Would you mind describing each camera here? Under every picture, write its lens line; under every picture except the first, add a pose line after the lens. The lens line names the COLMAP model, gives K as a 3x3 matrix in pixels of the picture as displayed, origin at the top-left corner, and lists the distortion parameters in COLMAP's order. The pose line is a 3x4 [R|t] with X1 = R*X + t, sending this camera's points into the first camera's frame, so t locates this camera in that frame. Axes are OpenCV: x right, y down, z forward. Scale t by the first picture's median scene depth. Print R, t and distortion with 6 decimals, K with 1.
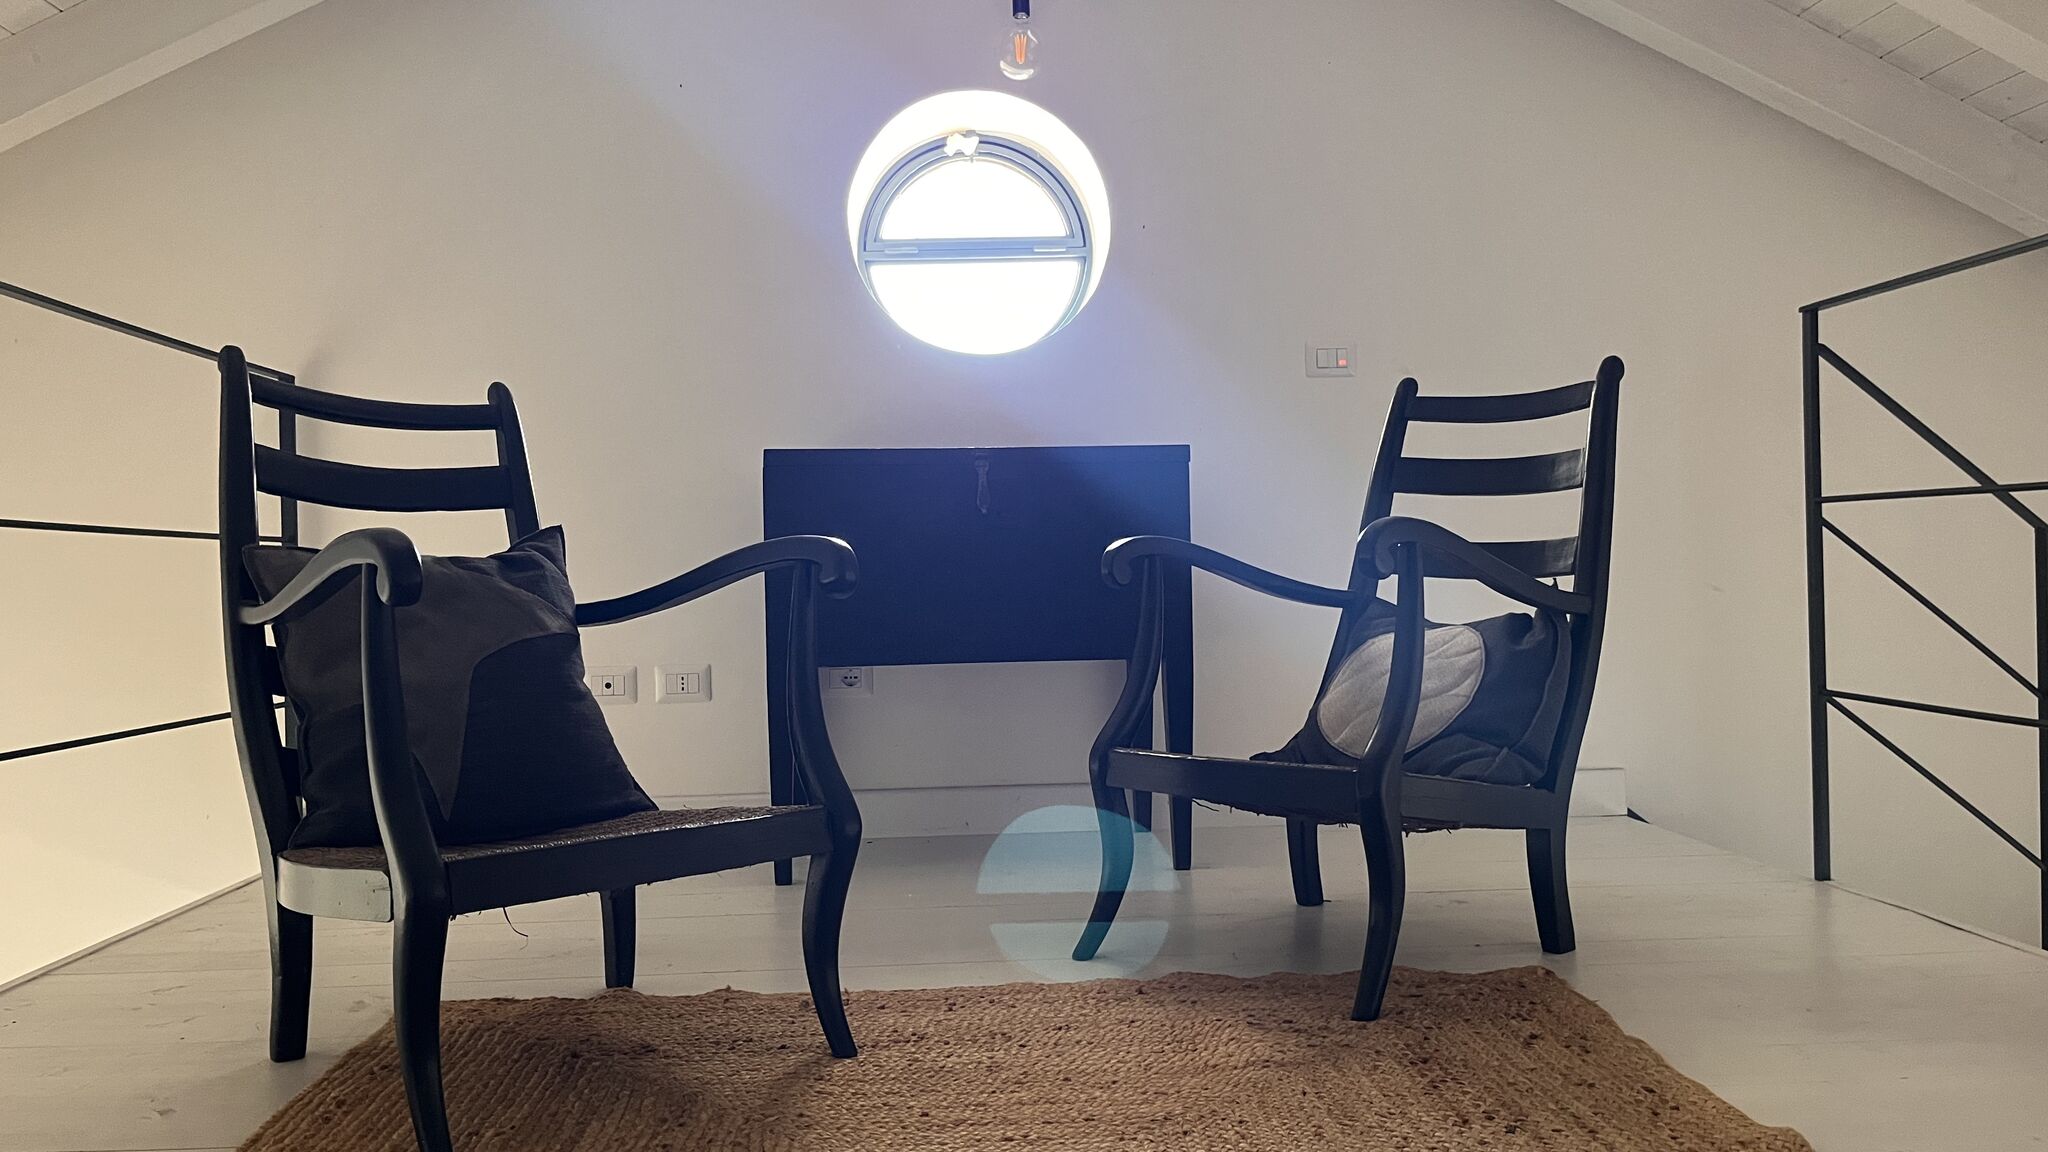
lens RADIAL K [[1545.6, 0, 1033.1], [0, 1545.6, 580.0], [0, 0, 1]] dist [0.061898, -0.079583]
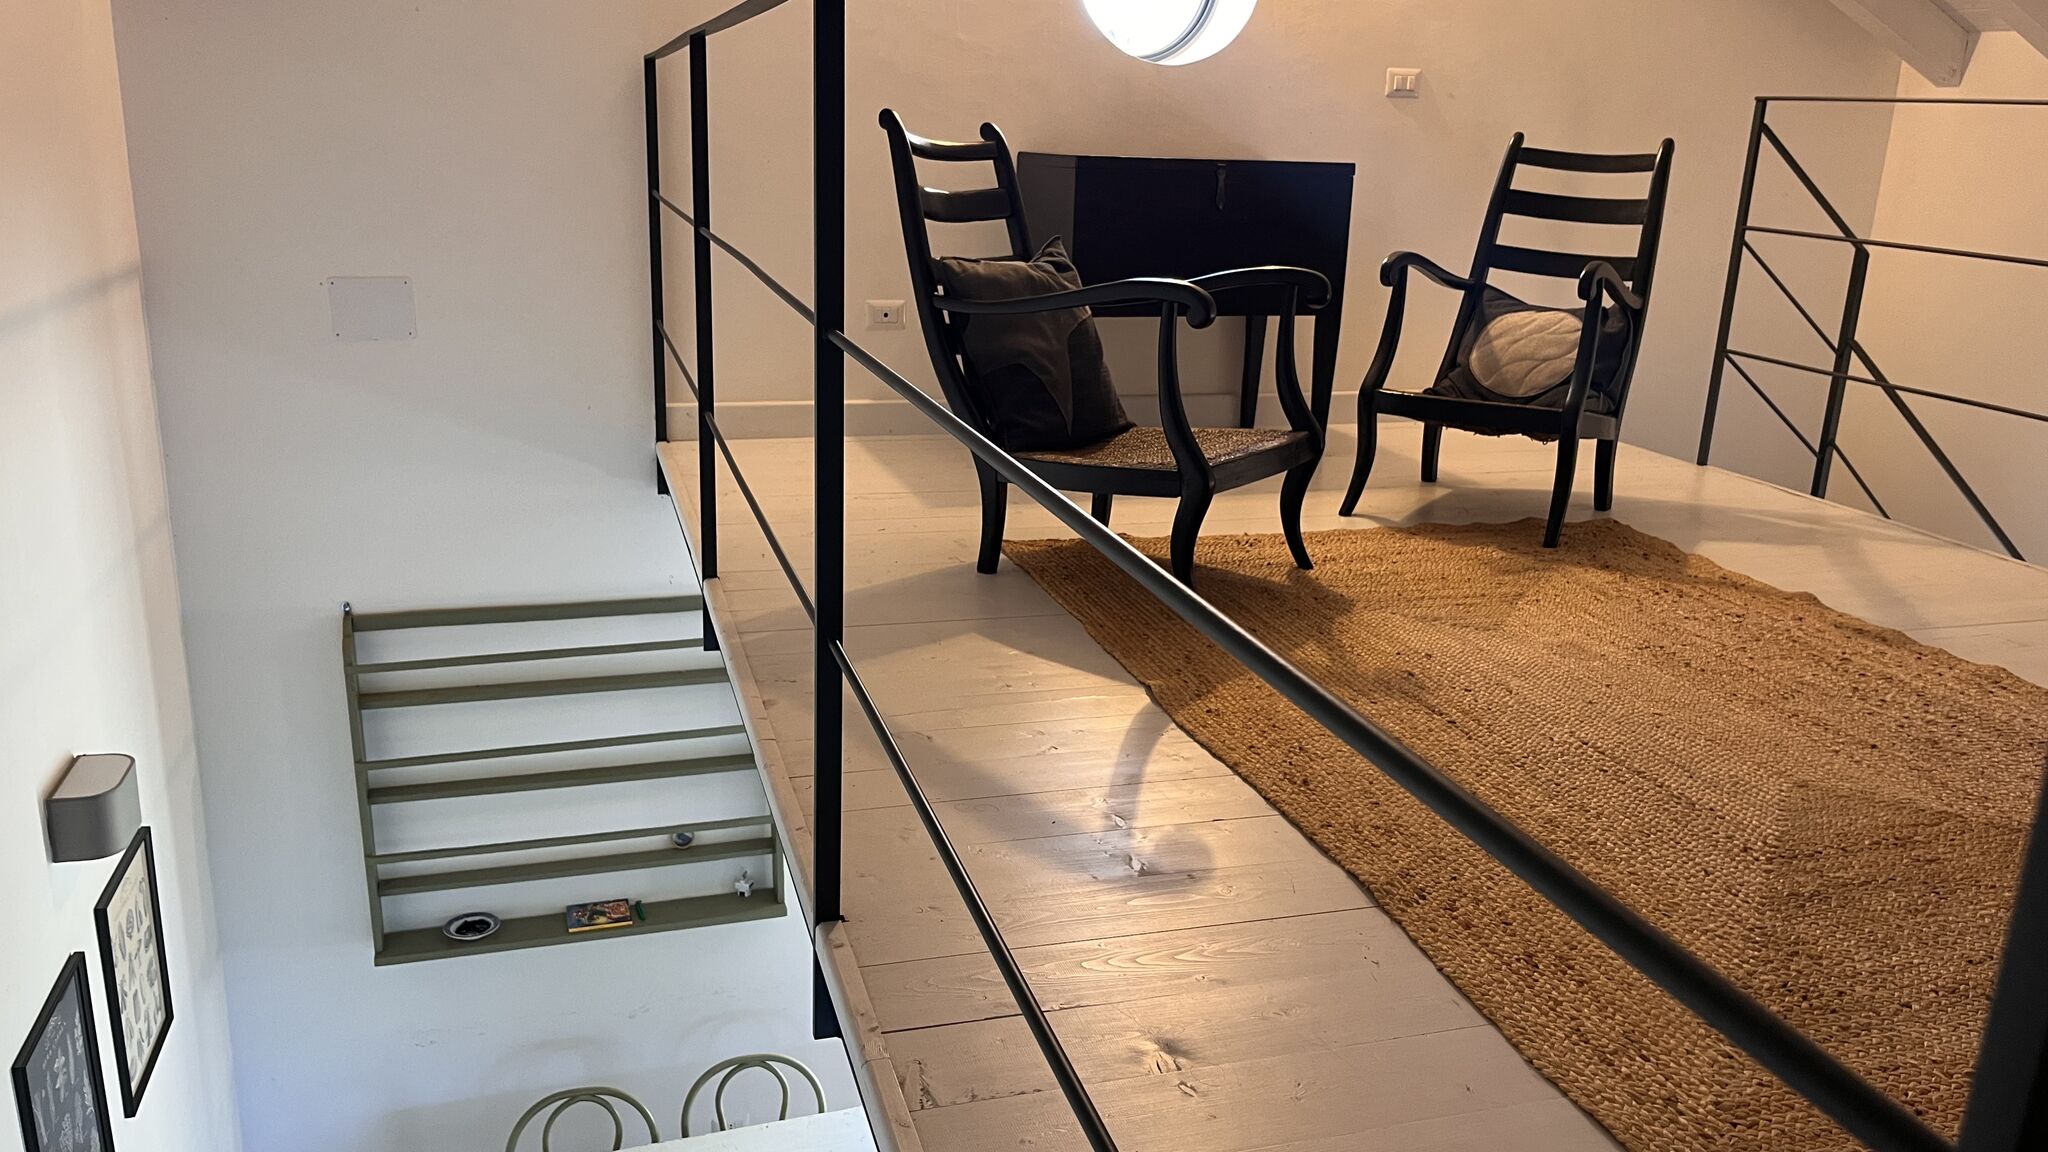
lens RADIAL K [[1545.6, 0, 1019.9], [0, 1545.6, 564.4], [0, 0, 1]] dist [0.061898, -0.079583]
pose [[0.974085, -0.005376, 0.226117, -0.618217], [-0.055010, 0.964067, 0.259900, -0.103493], [-0.219390, -0.265604, 0.938788, -0.436957]]
